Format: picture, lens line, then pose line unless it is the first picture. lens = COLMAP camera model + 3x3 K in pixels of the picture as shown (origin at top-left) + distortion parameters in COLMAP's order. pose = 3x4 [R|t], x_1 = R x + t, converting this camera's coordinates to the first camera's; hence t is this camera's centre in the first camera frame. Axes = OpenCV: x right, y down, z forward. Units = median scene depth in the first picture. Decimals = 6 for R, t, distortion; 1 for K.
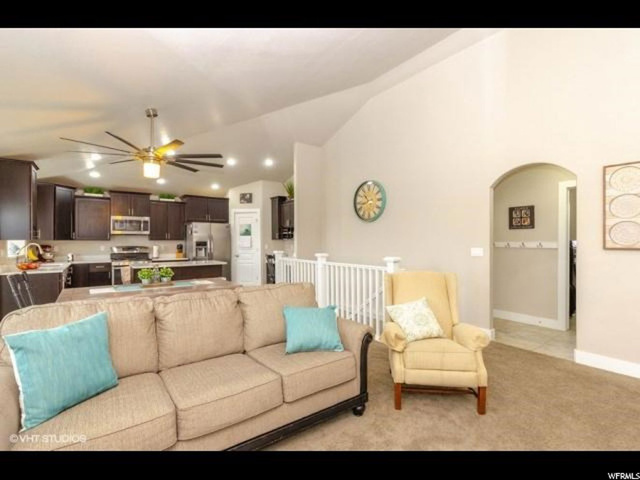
lens RADIAL K [[301.3, 0, 317.4], [0, 301.3, 241.1], [0, 0, 1]] dist [-0.001461, -0.001603]
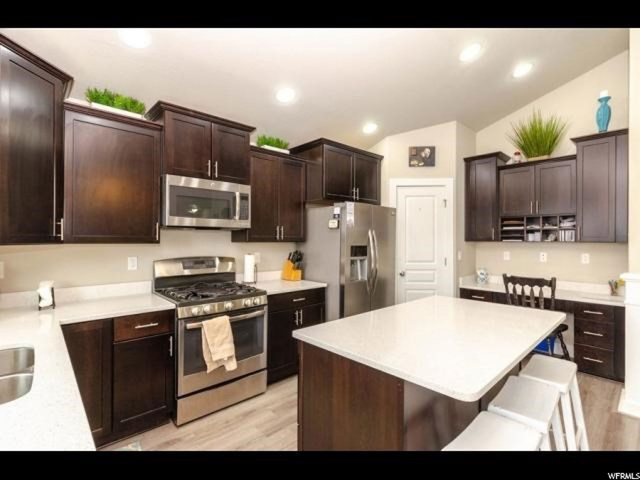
lens RADIAL K [[301.3, 0, 313.2], [0, 301.3, 241.3], [0, 0, 1]] dist [-0.001461, -0.001603]
pose [[0.994571, 0.003317, 0.104010, -0.493859], [-0.004078, 0.999966, 0.007106, -0.007550], [-0.103983, -0.007492, 0.994551, 0.562952]]
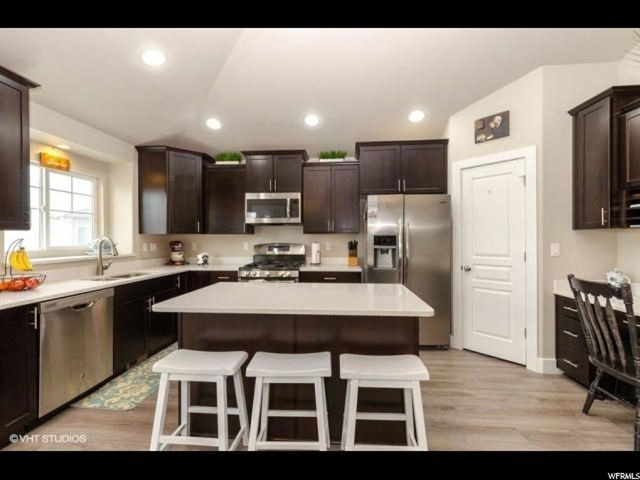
lens RADIAL K [[287.4, 0, 322.6], [0, 287.4, 241.3], [0, 0, 1]] dist [-0.000207, -0.000763]
pose [[0.755379, 0.006459, -0.655257, -0.164798], [0.000627, 0.999944, 0.010579, 0.005895], [0.655288, -0.008402, 0.755332, 0.595284]]
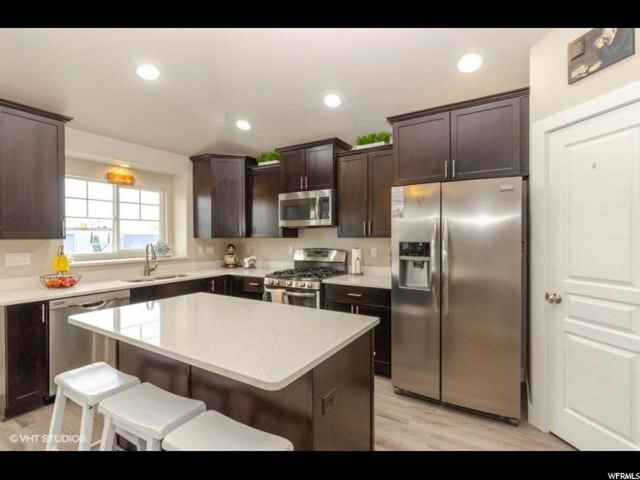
lens RADIAL K [[301.3, 0, 321.5], [0, 301.3, 241.1], [0, 0, 1]] dist [-0.001461, -0.001603]
pose [[0.381961, 0.014160, -0.924070, -0.115689], [0.002187, 0.999866, 0.016225, -0.004873], [0.924176, -0.008218, 0.381878, 0.771842]]
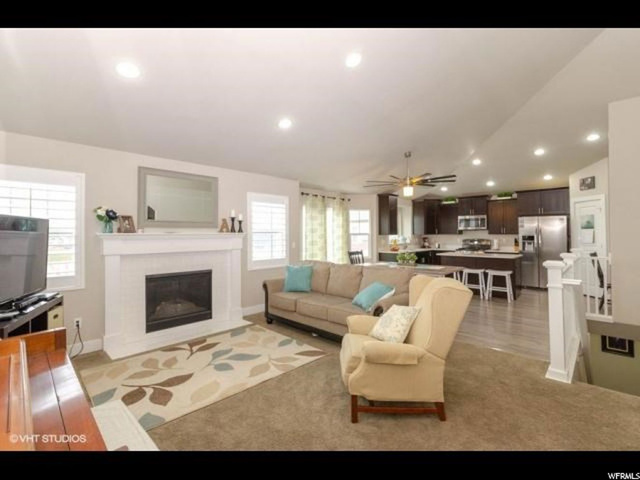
lens RADIAL K [[287.4, 0, 325.1], [0, 287.4, 229.6], [0, 0, 1]] dist [-0.000207, -0.000763]
pose [[0.174125, -0.012419, -0.984645, 0.437897], [0.004756, 0.999919, -0.011771, -0.010831], [0.984712, -0.002633, 0.174171, 0.164516]]
